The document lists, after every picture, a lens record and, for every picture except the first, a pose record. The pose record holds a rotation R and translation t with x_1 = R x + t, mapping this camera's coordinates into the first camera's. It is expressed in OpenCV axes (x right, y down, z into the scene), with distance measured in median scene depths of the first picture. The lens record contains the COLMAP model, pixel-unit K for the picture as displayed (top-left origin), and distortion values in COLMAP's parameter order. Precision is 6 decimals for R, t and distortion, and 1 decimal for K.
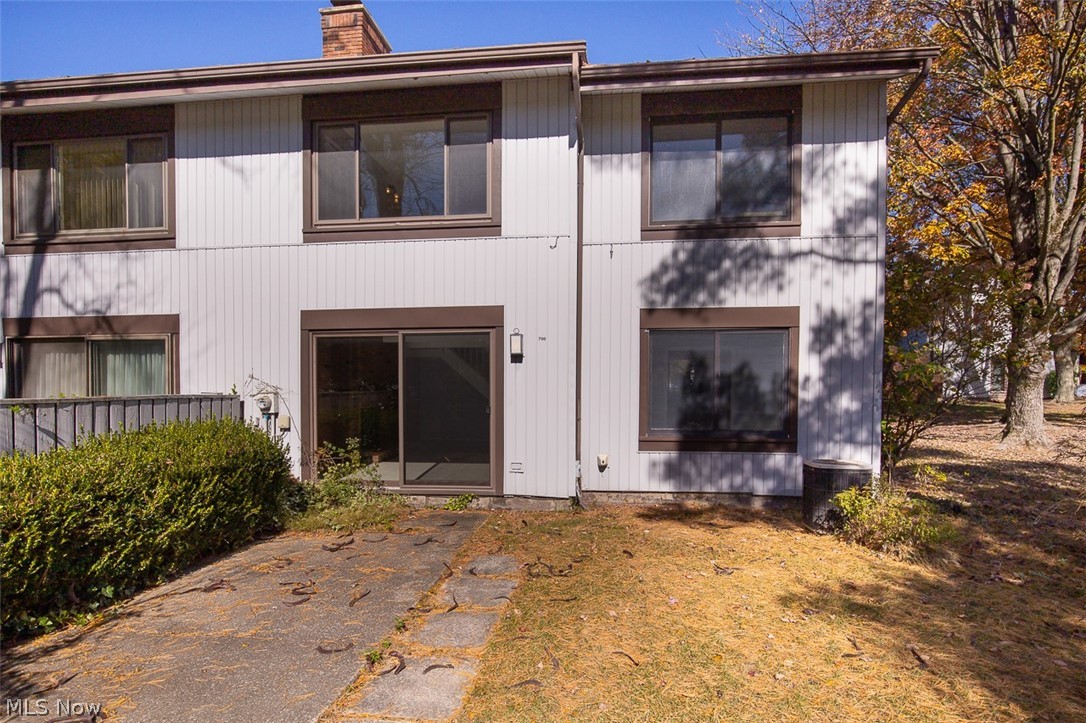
lens RADIAL K [[534.6, 0, 561.5], [0, 534.6, 402.2], [0, 0, 1]] dist [-0.001268, -0.000190]
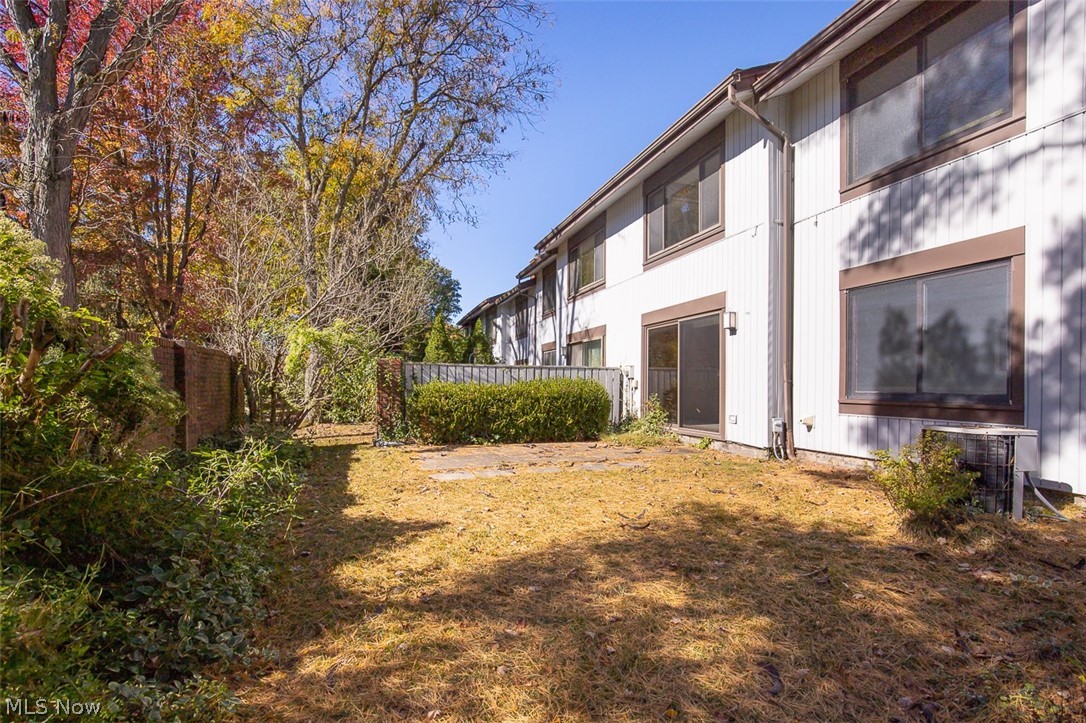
lens RADIAL K [[505.1, 0, 541.5], [0, 505.1, 382.1], [0, 0, 1]] dist [-0.000849, 0.000822]
pose [[0.408920, 0.000105, -0.912570, 0.796963], [-0.034182, 0.999300, -0.015202, 0.068536], [0.911930, 0.037410, 0.408637, 0.113342]]
